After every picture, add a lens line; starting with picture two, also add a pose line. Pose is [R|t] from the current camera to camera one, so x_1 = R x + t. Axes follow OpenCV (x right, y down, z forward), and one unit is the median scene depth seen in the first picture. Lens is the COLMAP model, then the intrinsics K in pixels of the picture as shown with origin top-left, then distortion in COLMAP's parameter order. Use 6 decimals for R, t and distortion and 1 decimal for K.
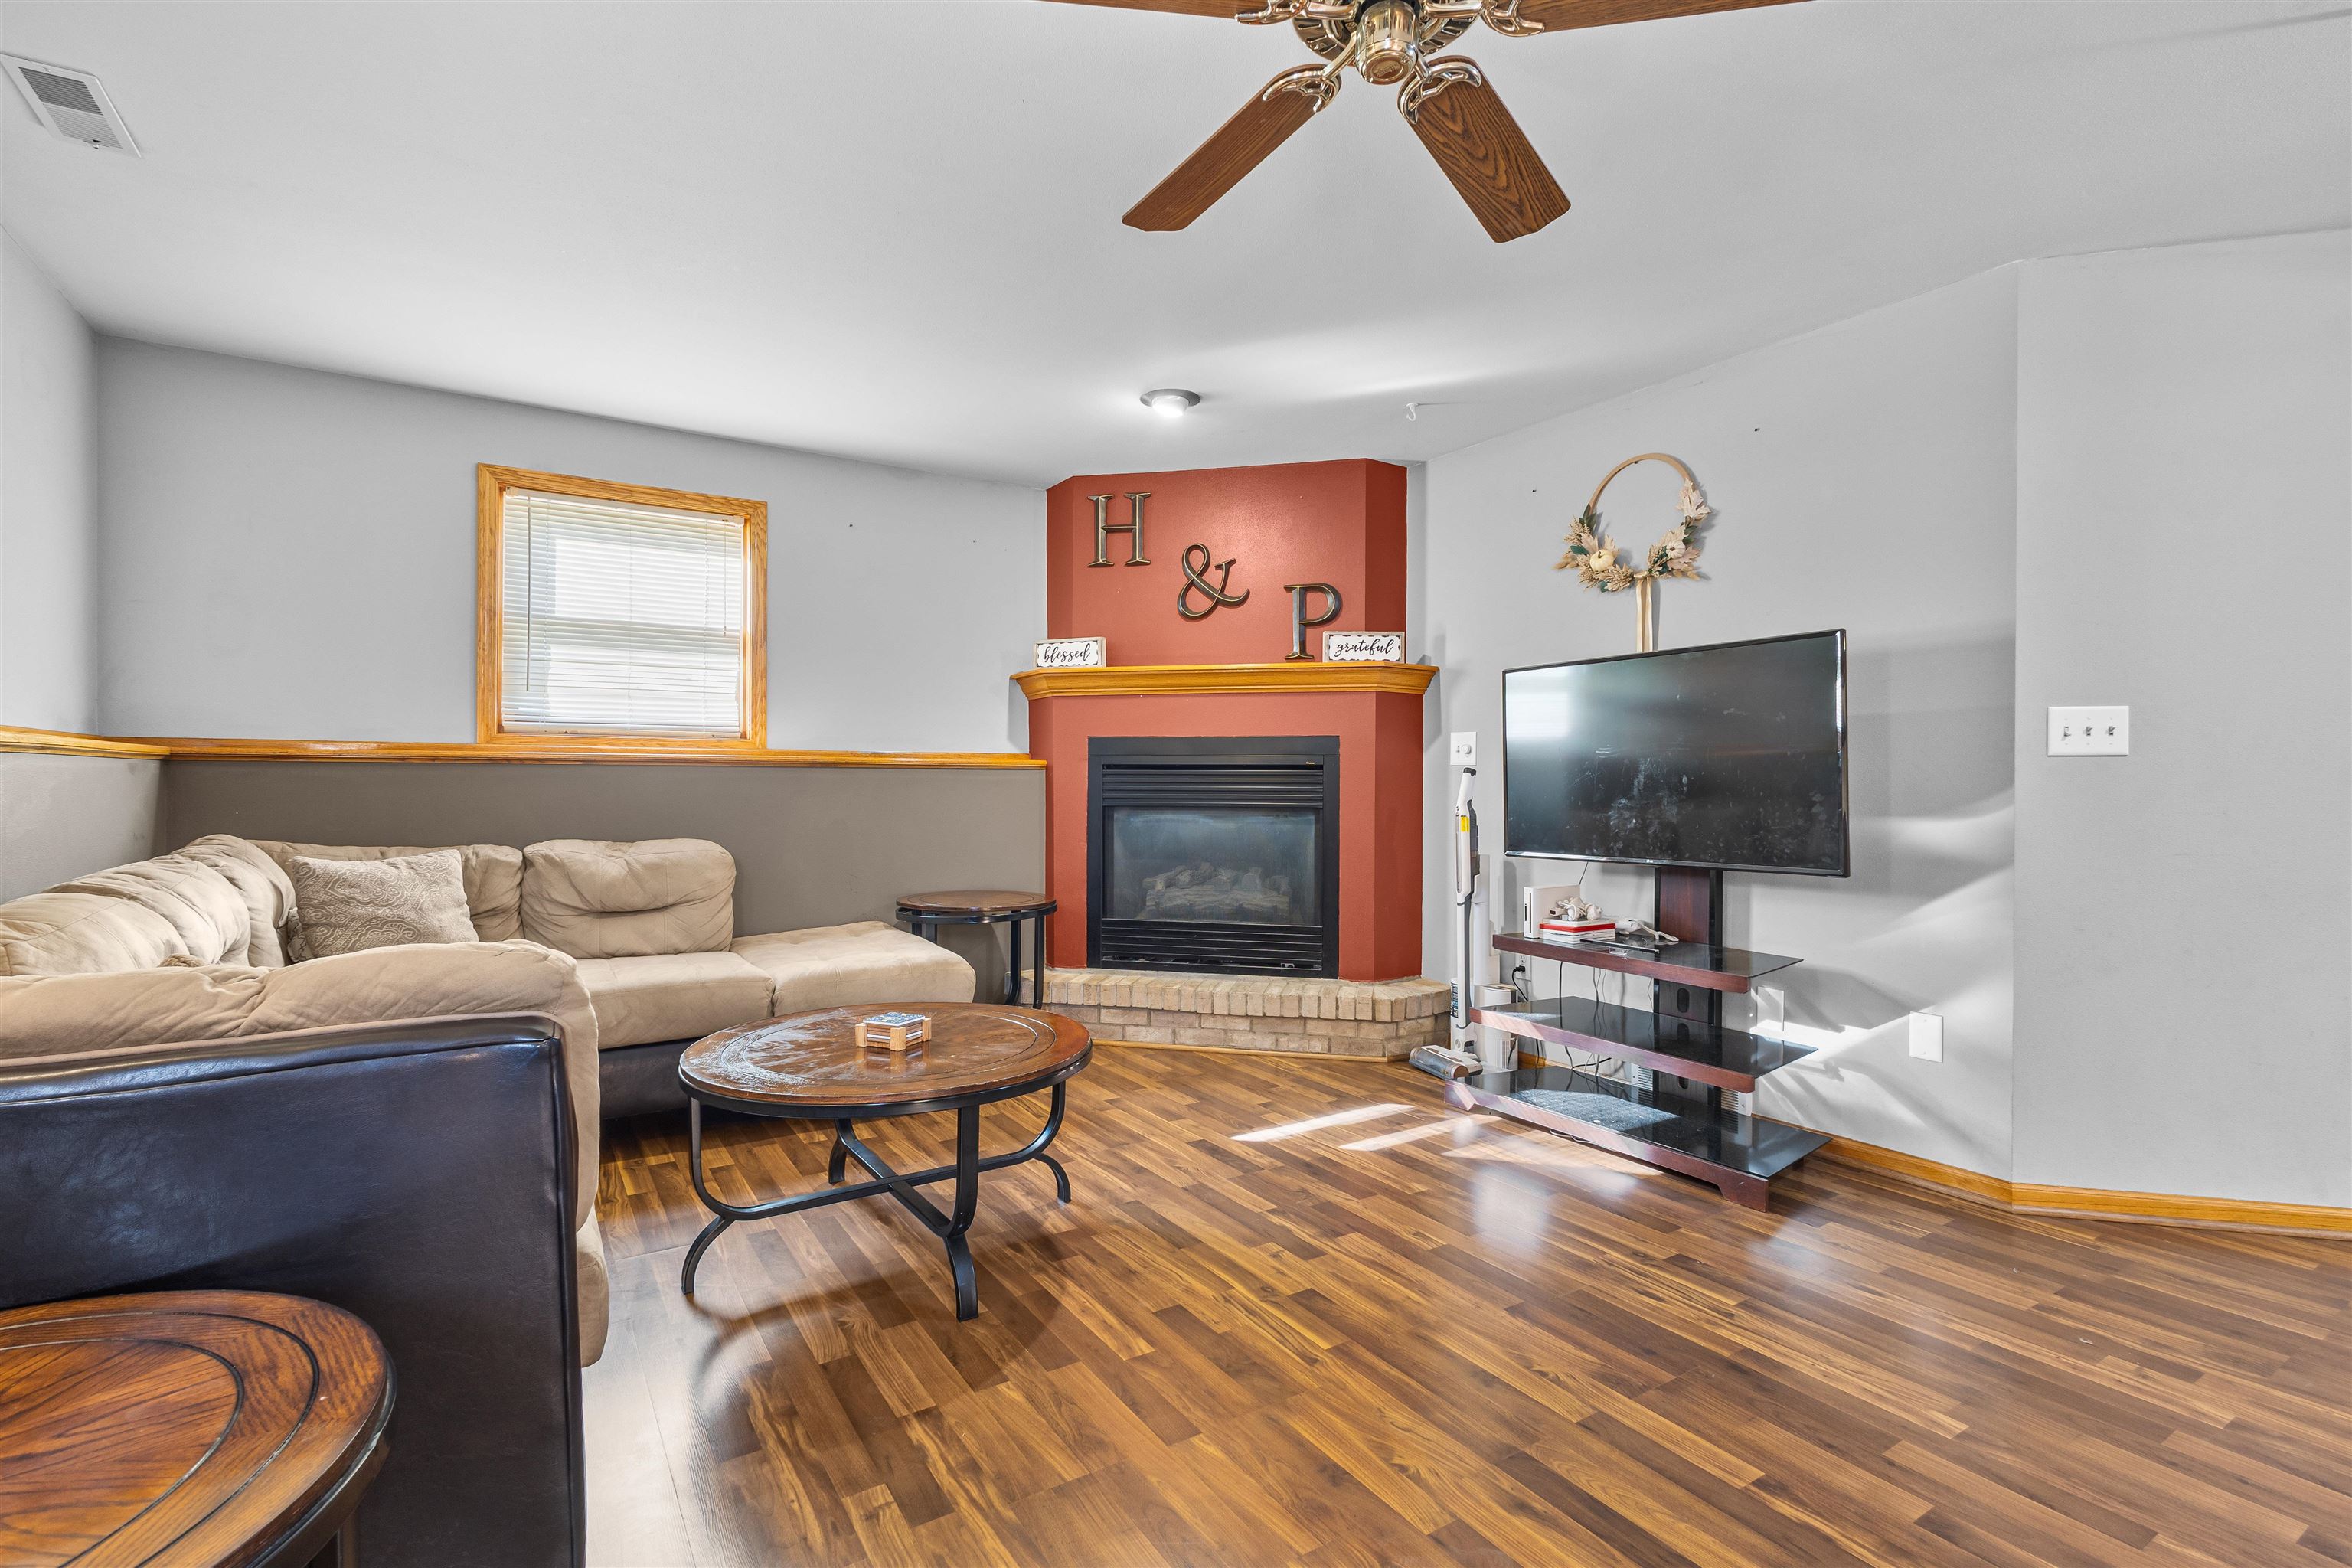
lens RADIAL K [[1088.1, 0, 1169.8], [0, 1088.1, 784.4], [0, 0, 1]] dist [0.004883, -0.000158]
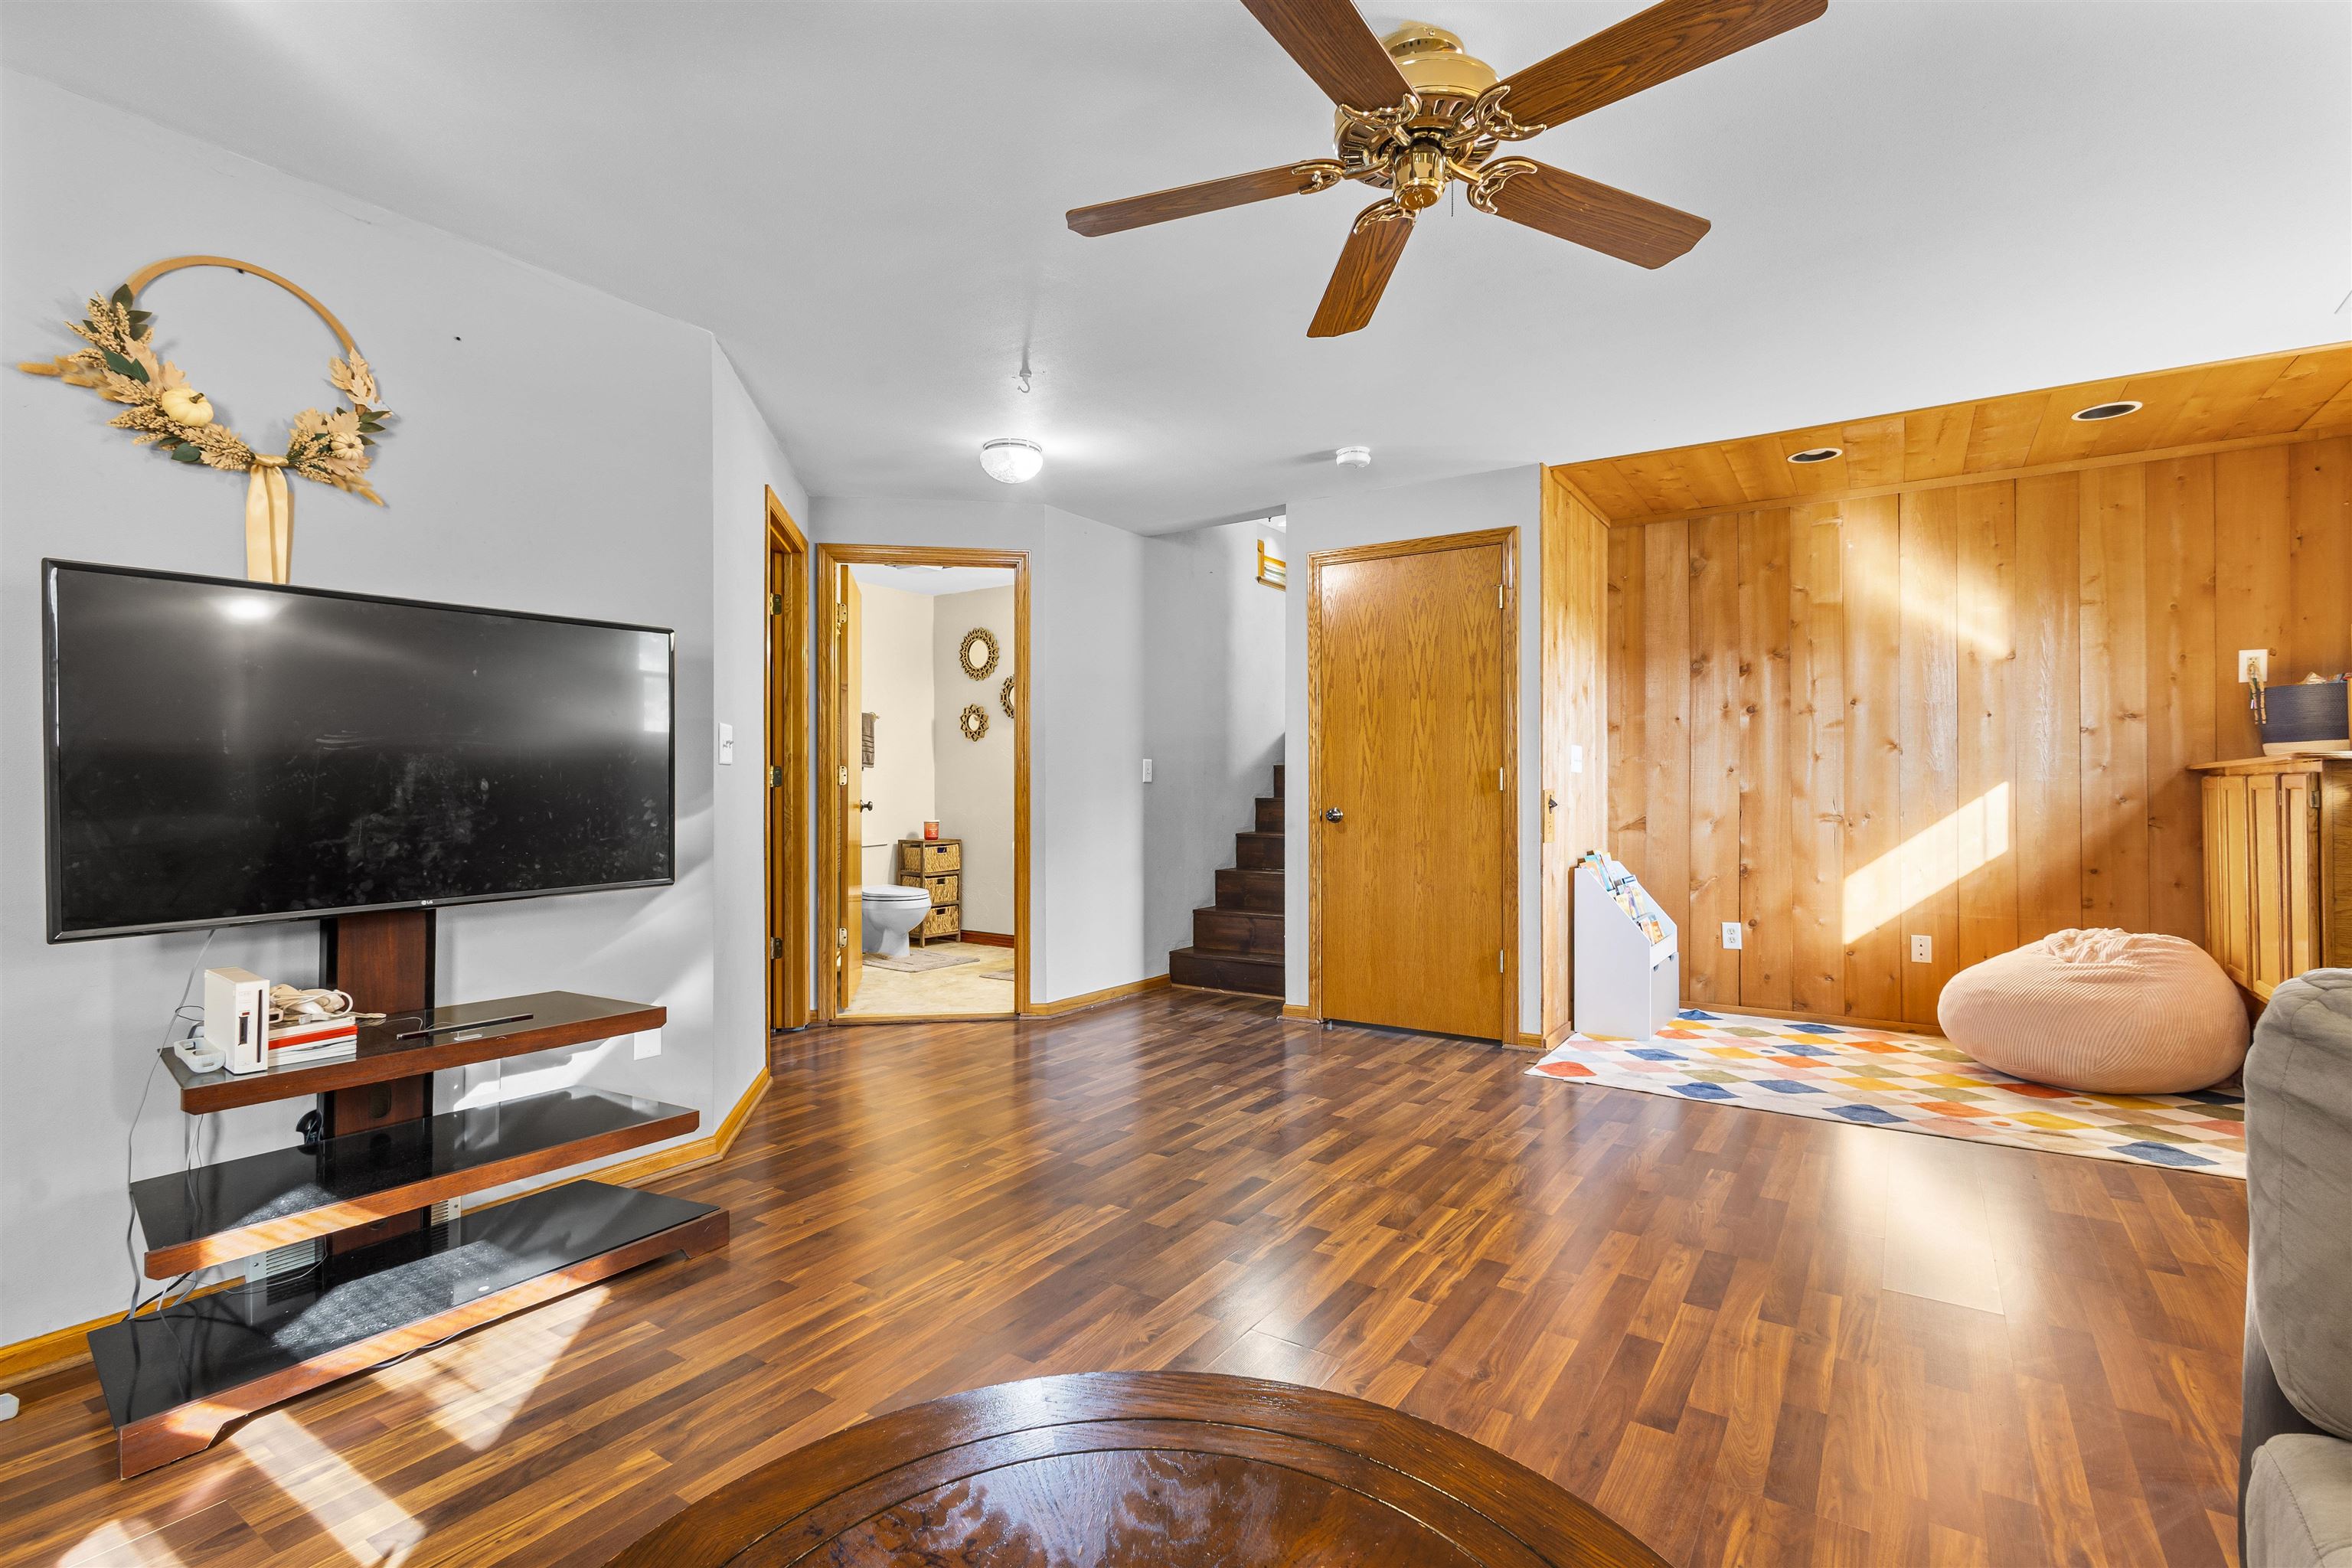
lens RADIAL K [[1088.1, 0, 1169.8], [0, 1088.1, 784.4], [0, 0, 1]] dist [0.004883, -0.000158]
pose [[-0.406203, -0.003338, 0.913777, -0.302091], [0.003912, 0.999978, 0.005392, -0.005240], [-0.913774, 0.005765, -0.406181, 0.662689]]
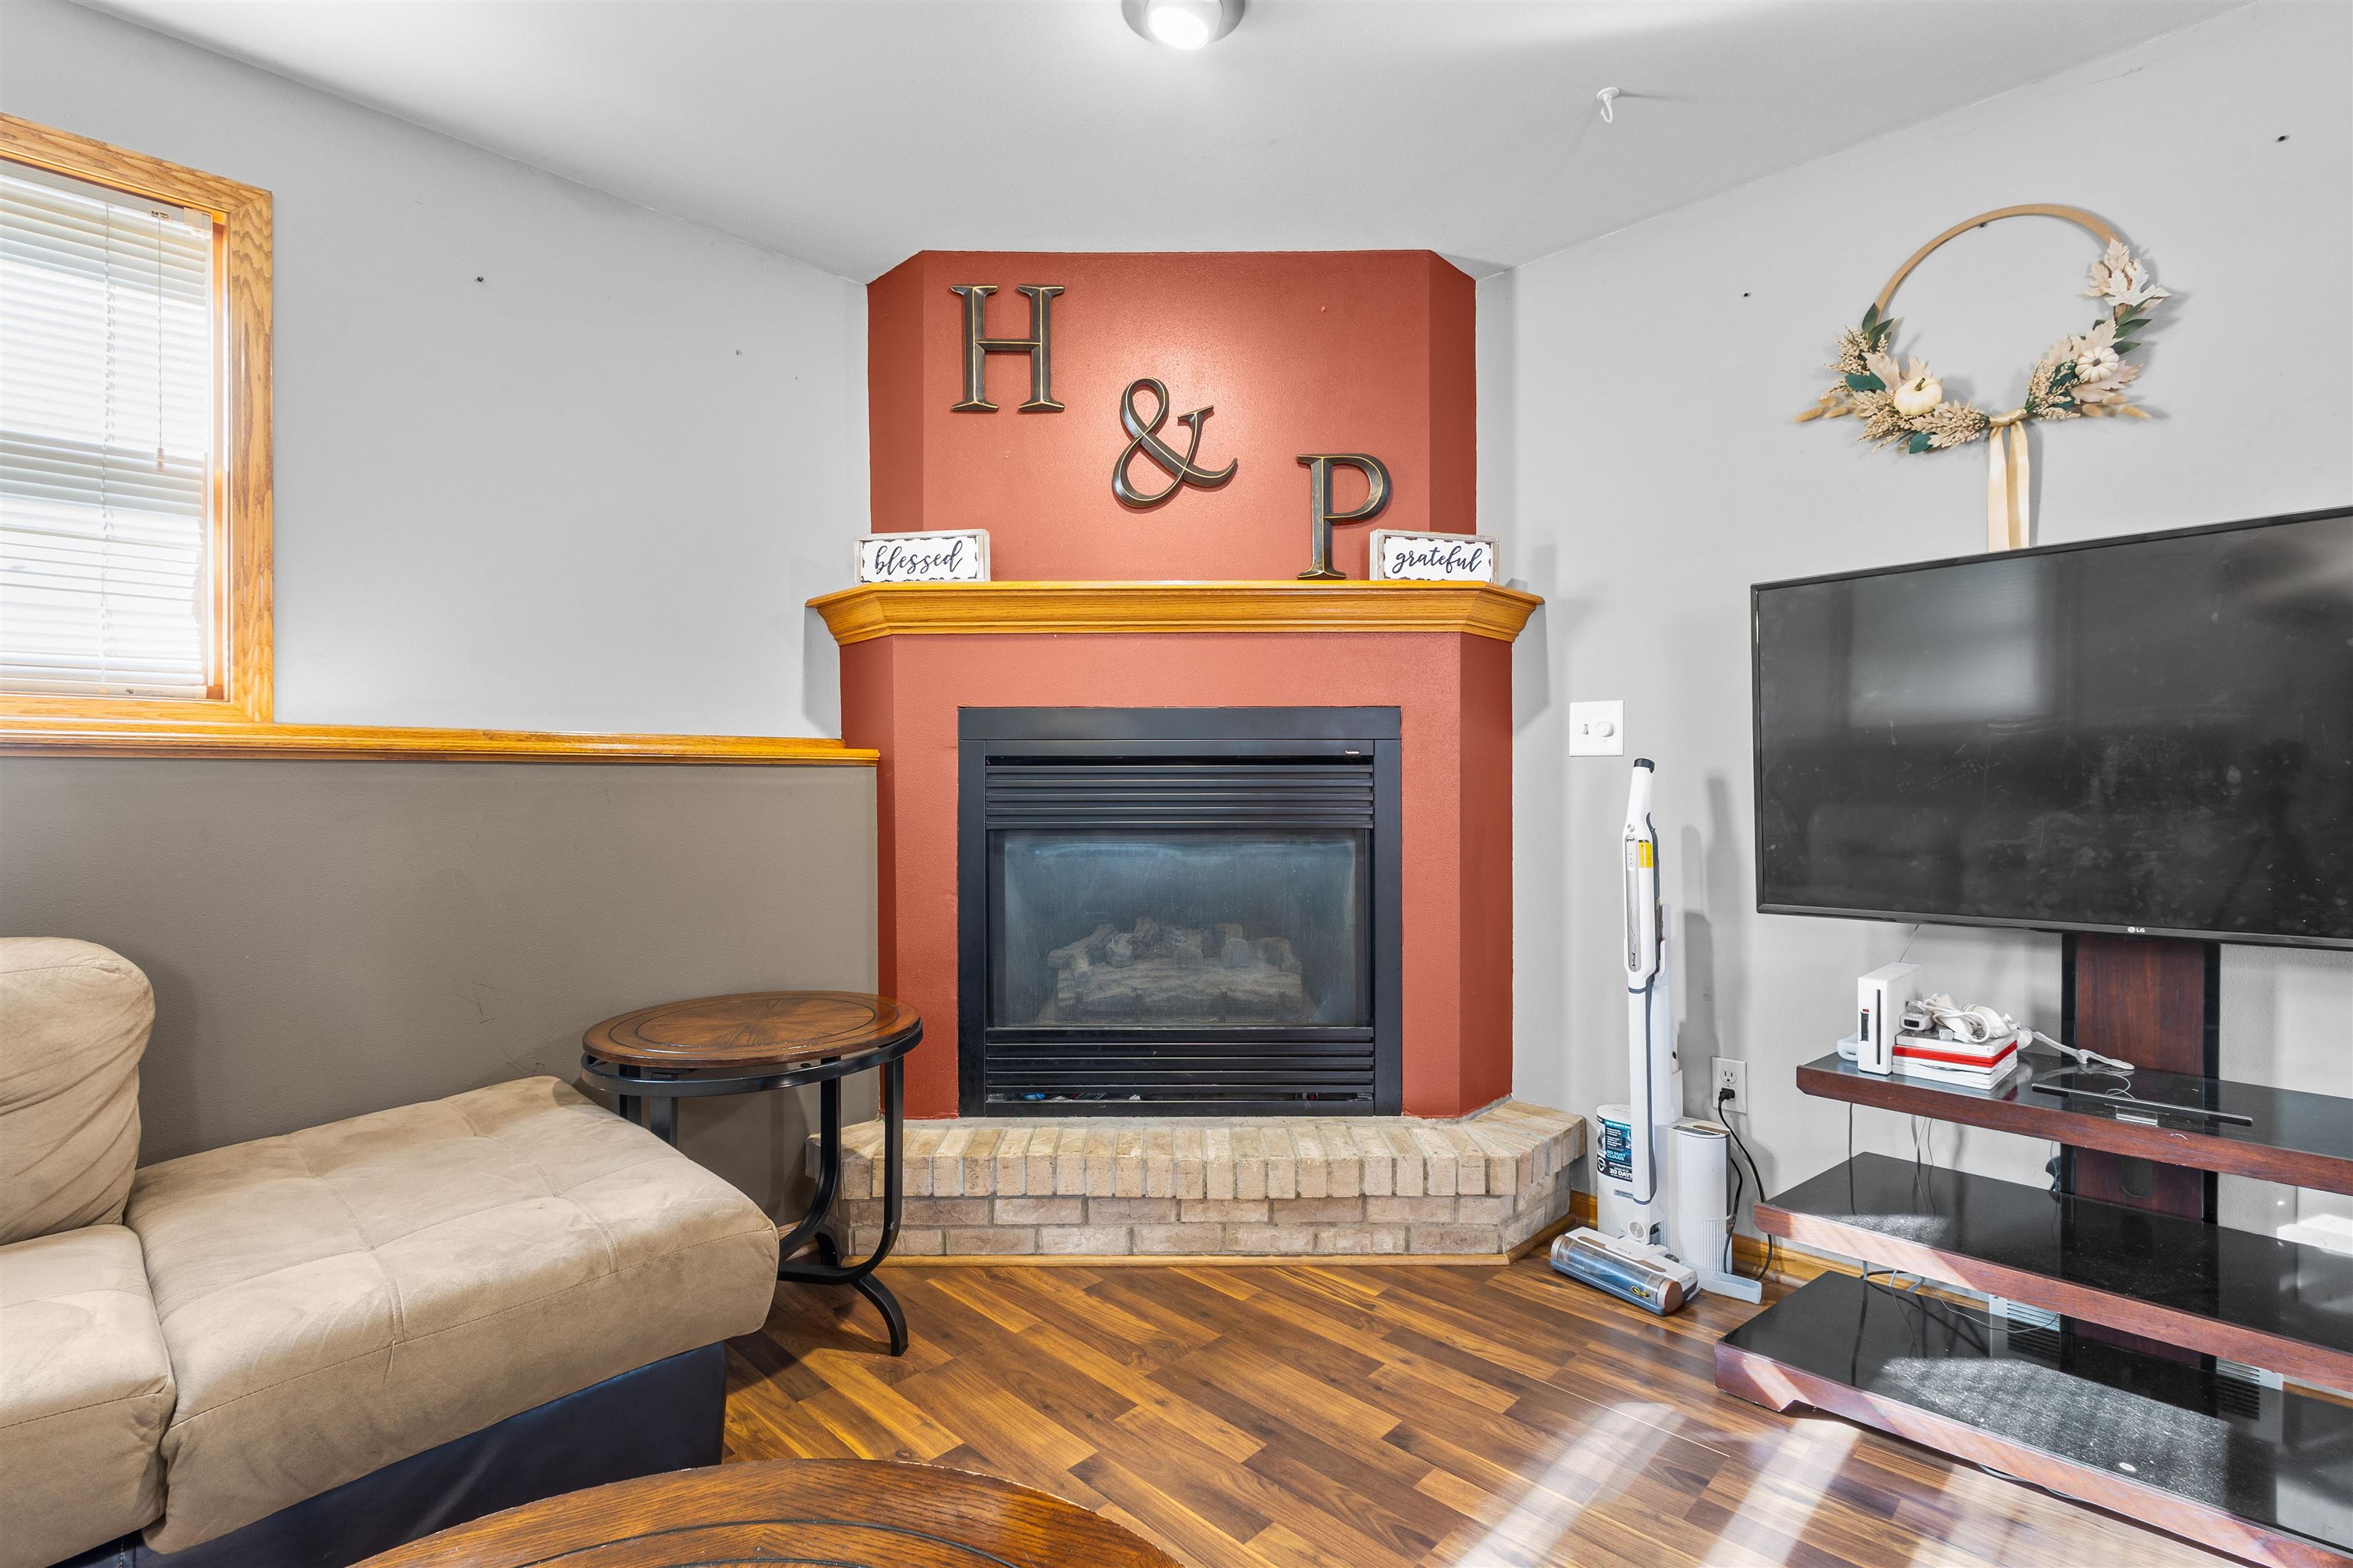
lens RADIAL K [[1088.6, 0, 1170.3], [0, 1088.6, 784.4], [0, 0, 1]] dist [0.004883, -0.000158]
pose [[0.973112, -0.007217, 0.230219, -0.106696], [0.007609, 0.999971, -0.000817, -0.002583], [-0.230206, 0.002547, 0.973139, 0.461790]]
